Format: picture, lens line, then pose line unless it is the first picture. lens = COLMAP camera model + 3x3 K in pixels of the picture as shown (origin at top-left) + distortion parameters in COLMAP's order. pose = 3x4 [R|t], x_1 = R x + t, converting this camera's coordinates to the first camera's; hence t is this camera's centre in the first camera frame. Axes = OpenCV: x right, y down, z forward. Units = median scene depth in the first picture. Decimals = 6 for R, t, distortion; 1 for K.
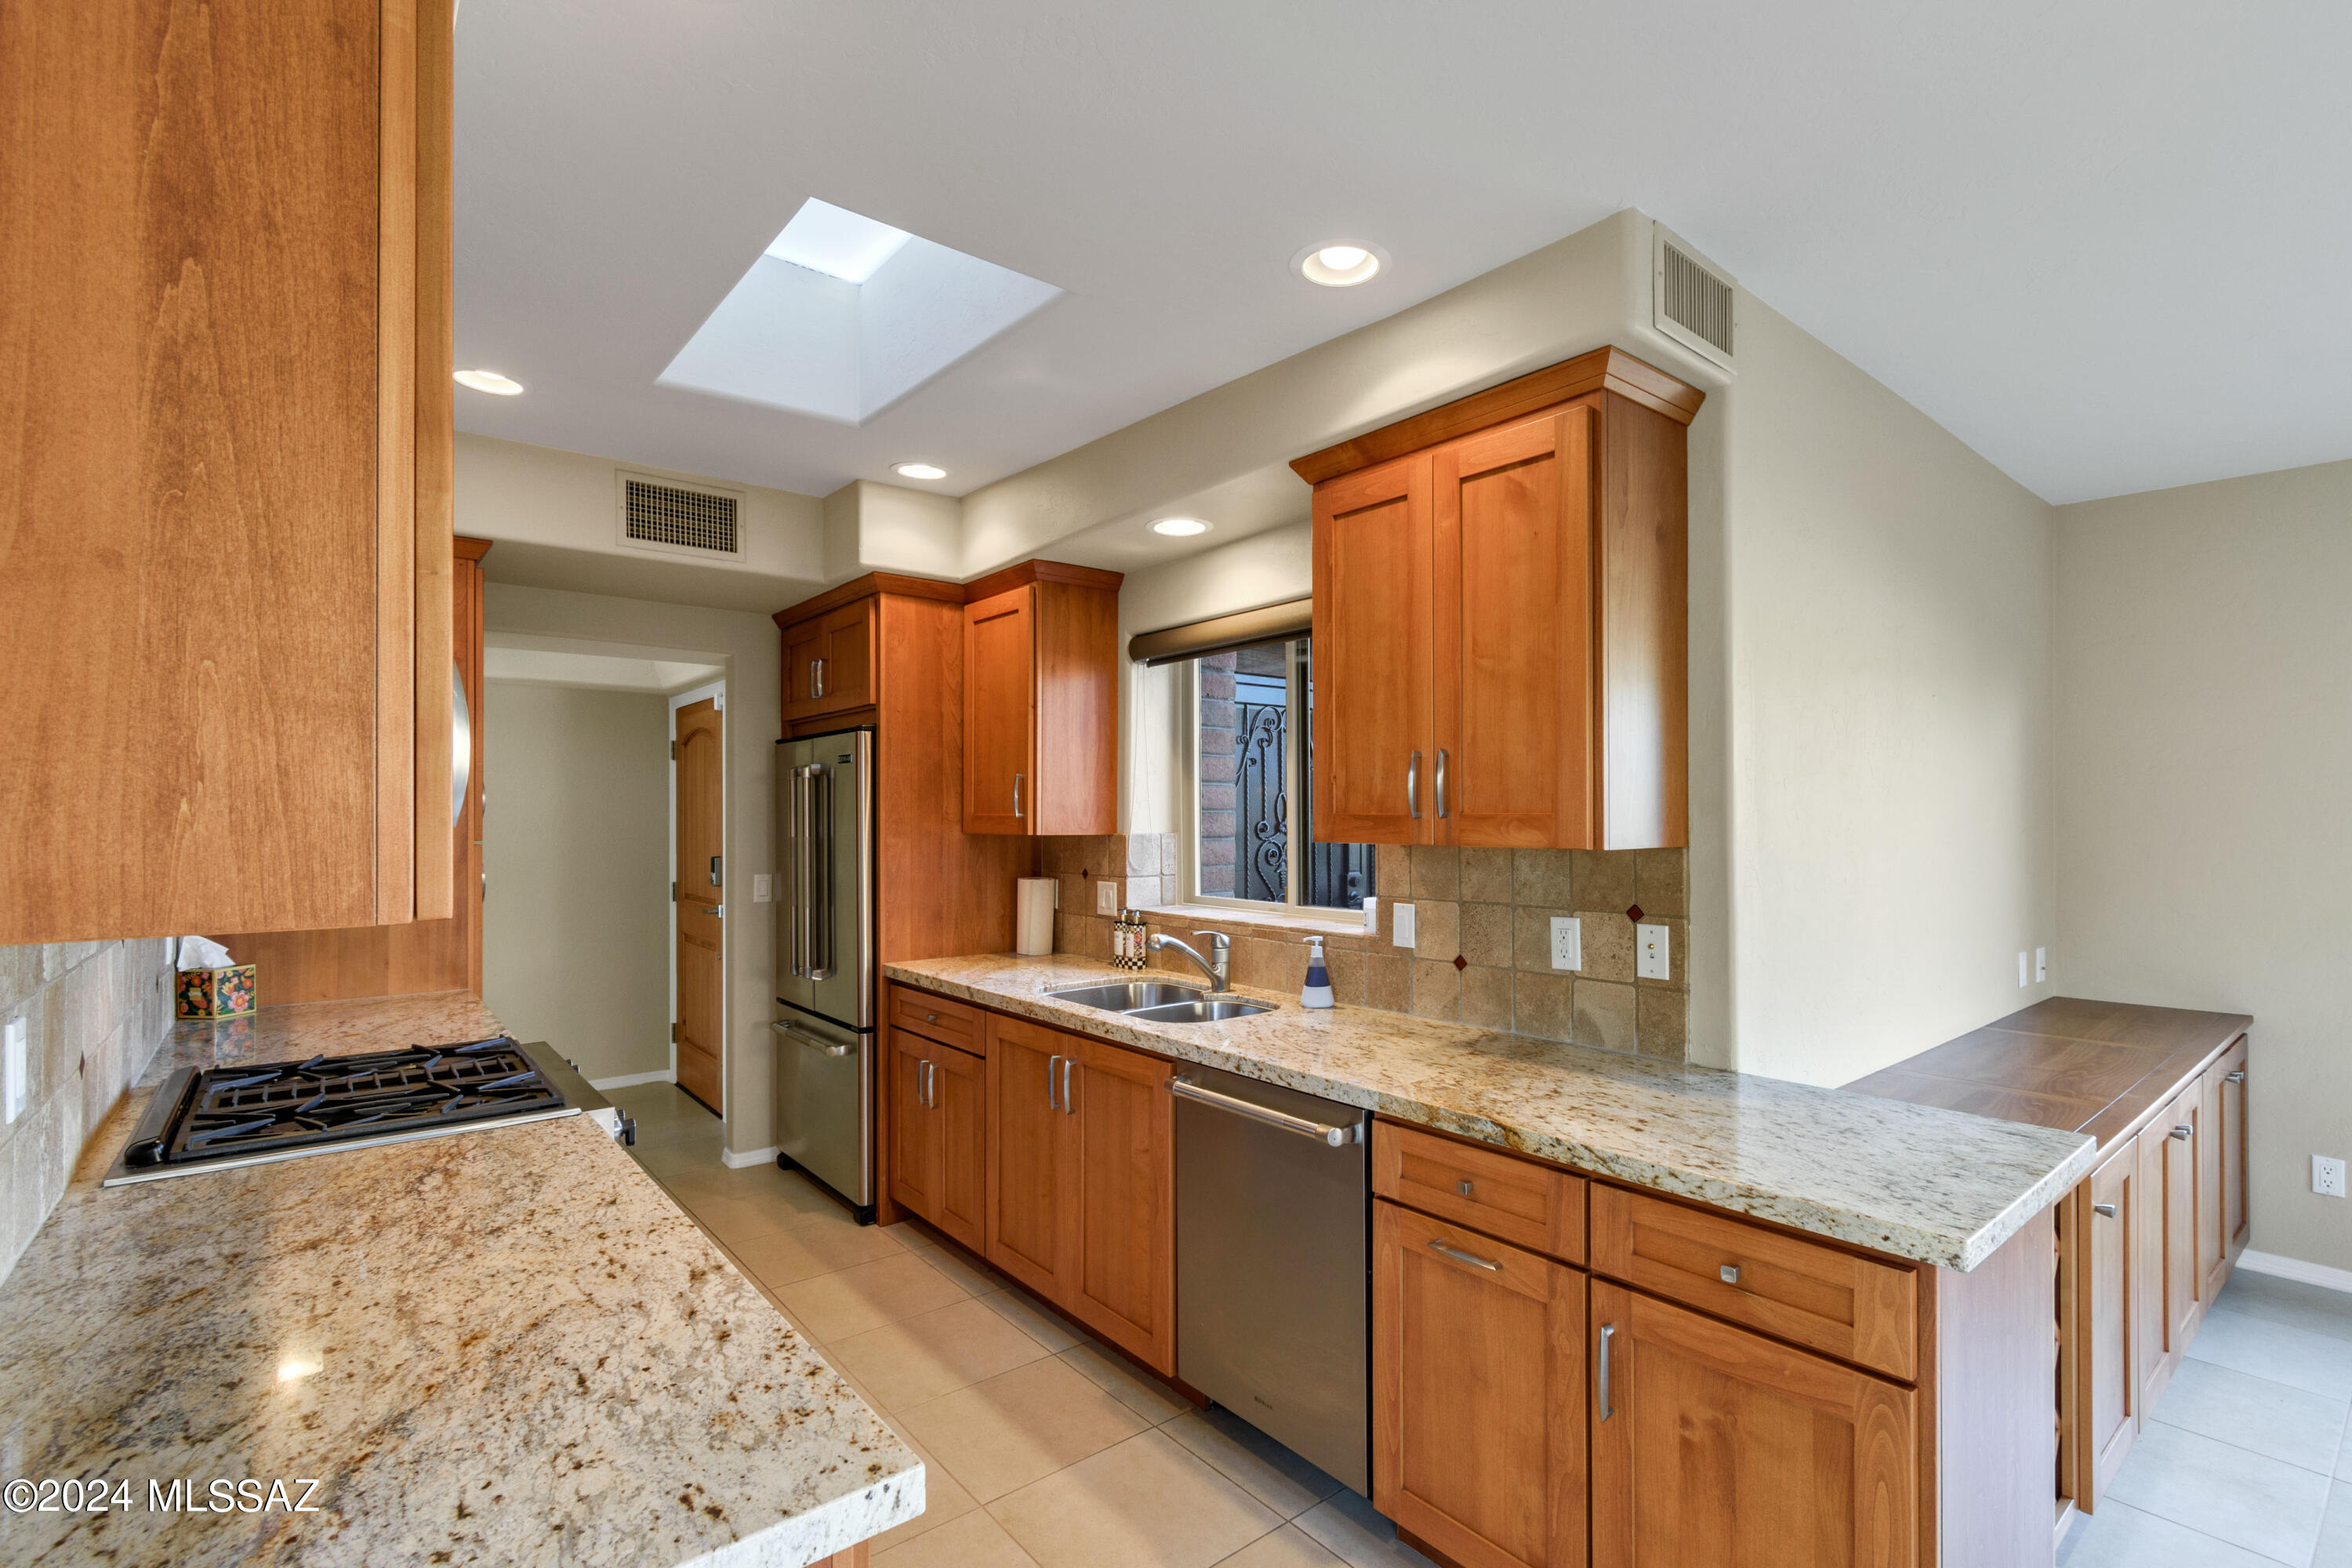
lens RADIAL K [[1080.9, 0, 1181.5], [0, 1080.9, 808.4], [0, 0, 1]] dist [-0.003492, -0.000429]
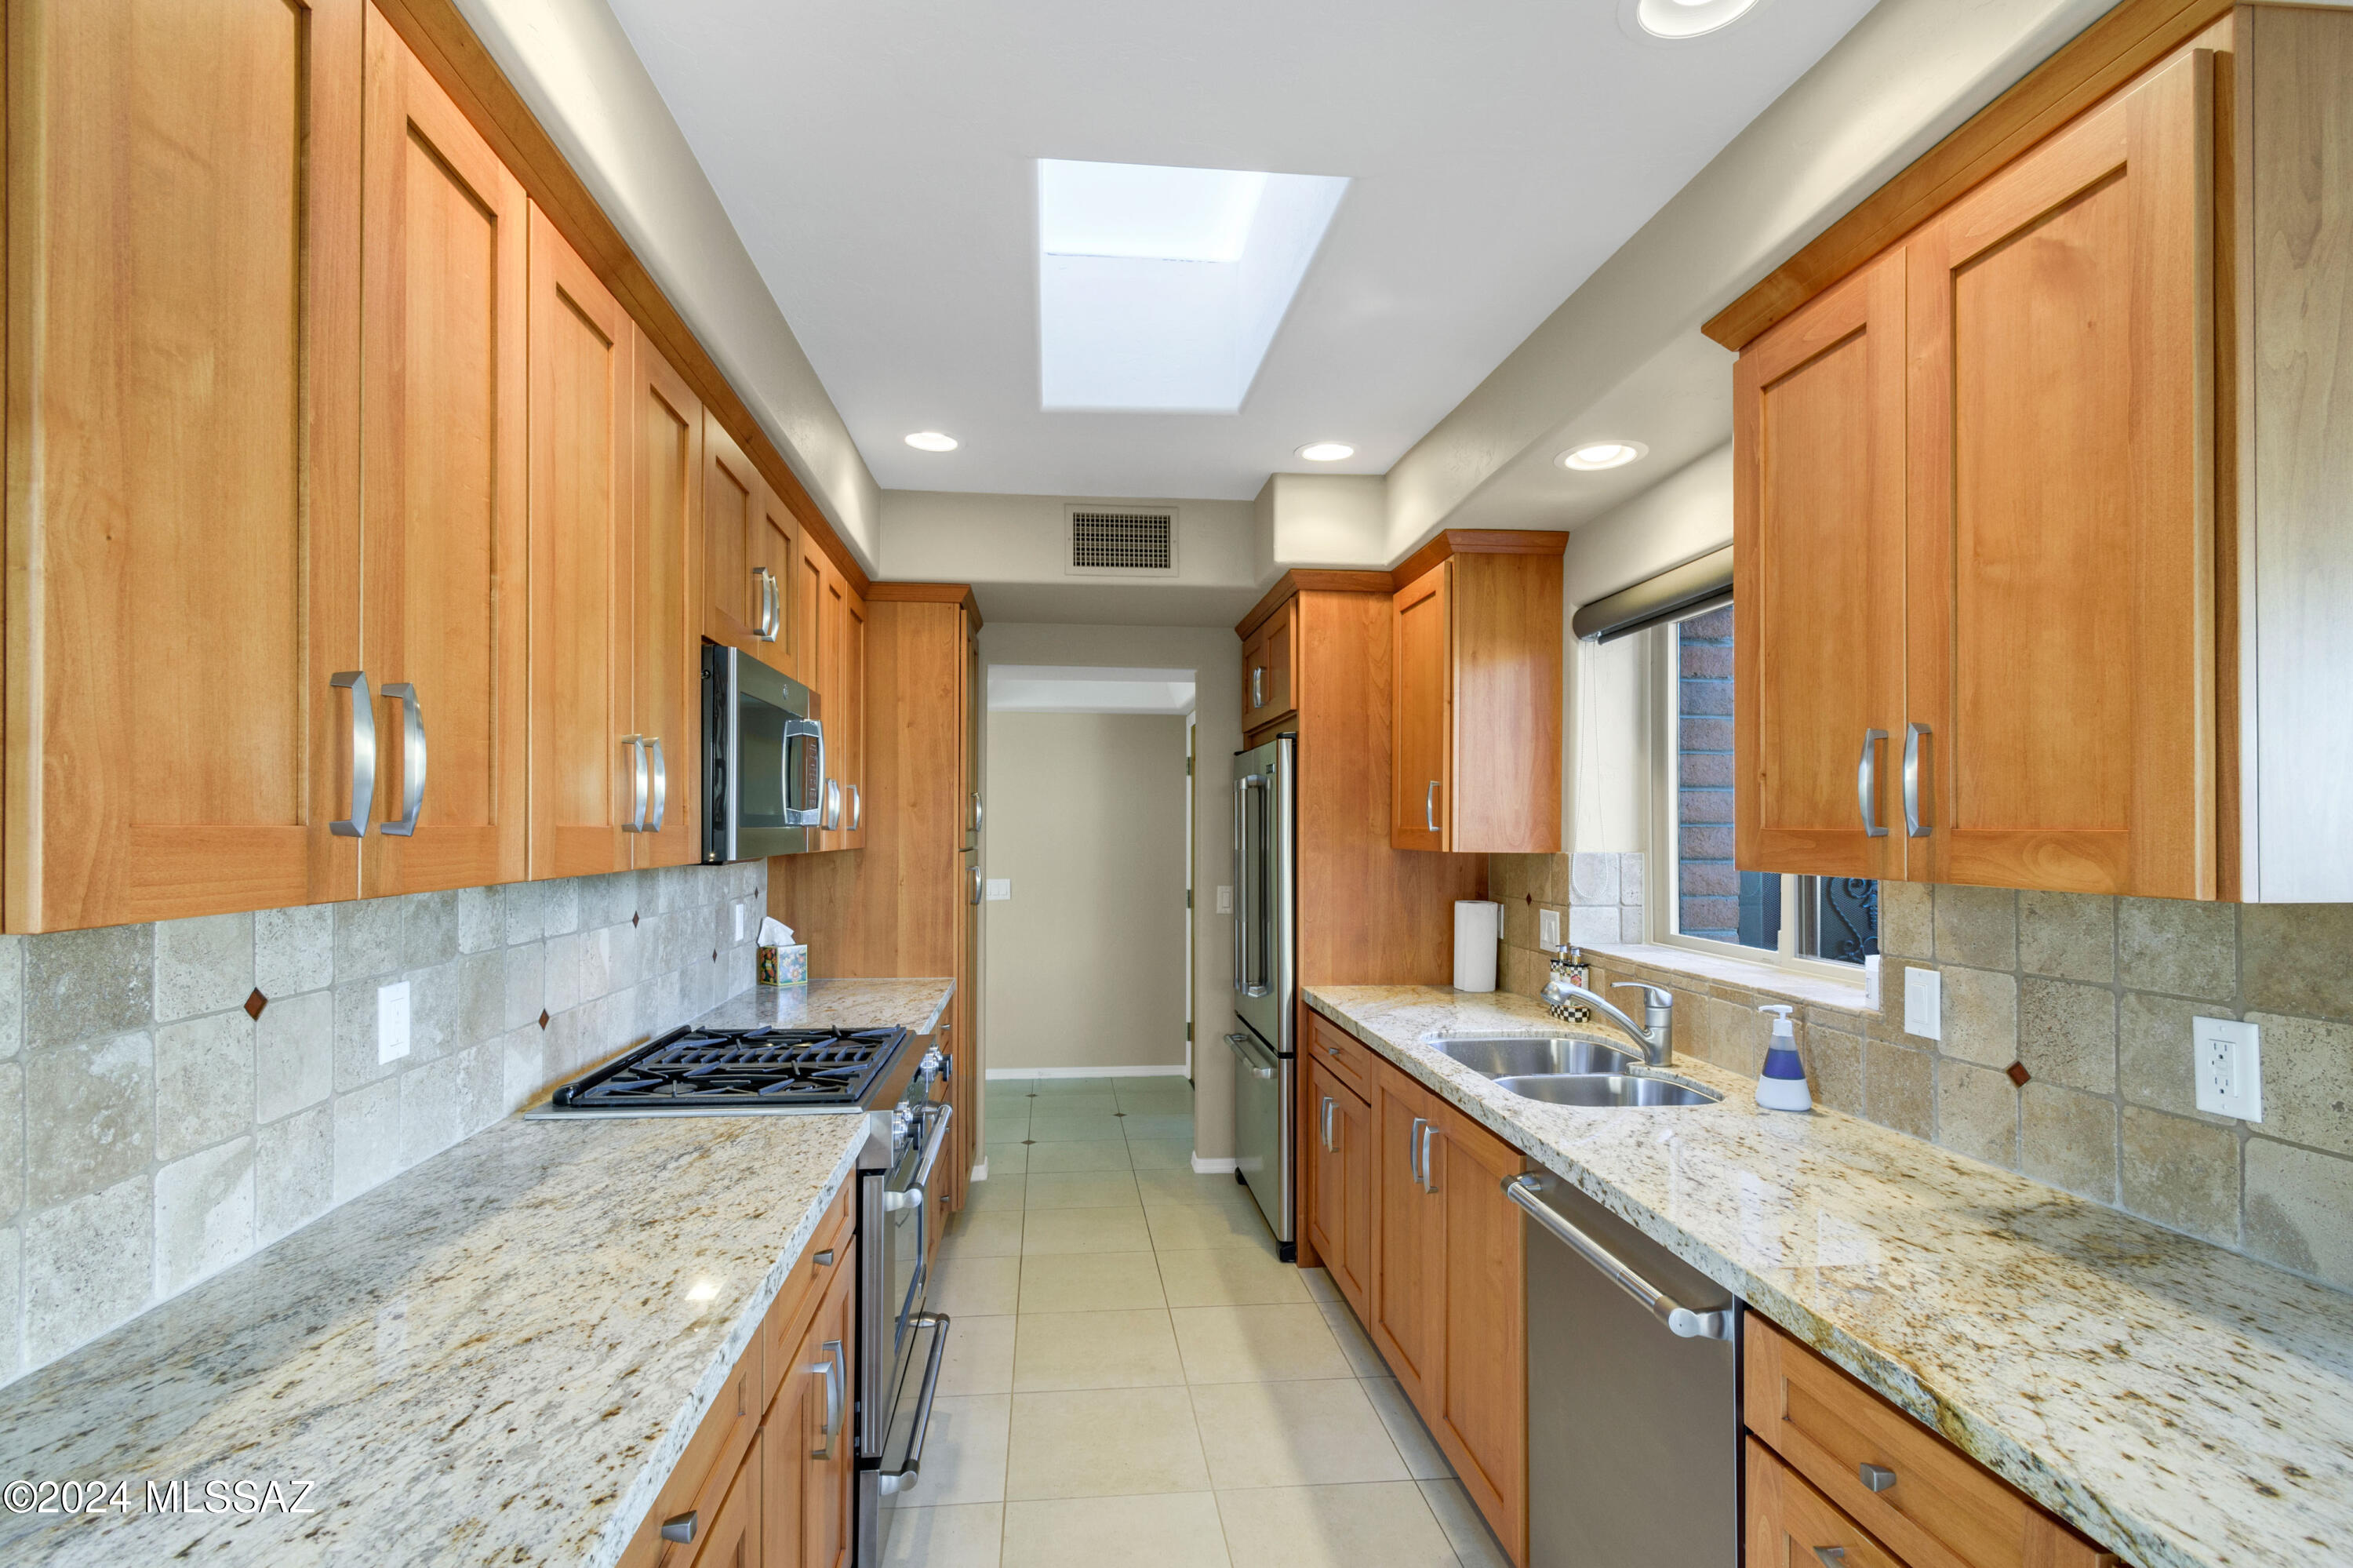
lens RADIAL K [[1071.5, 0, 1143.7], [0, 1071.5, 818.1], [0, 0, 1]] dist [0.001050, -0.001007]
pose [[0.829717, 0.000029, -0.558184, 0.190870], [-0.001600, 0.999996, -0.002326, 0.000317], [0.558182, 0.002823, 0.829714, 0.226305]]
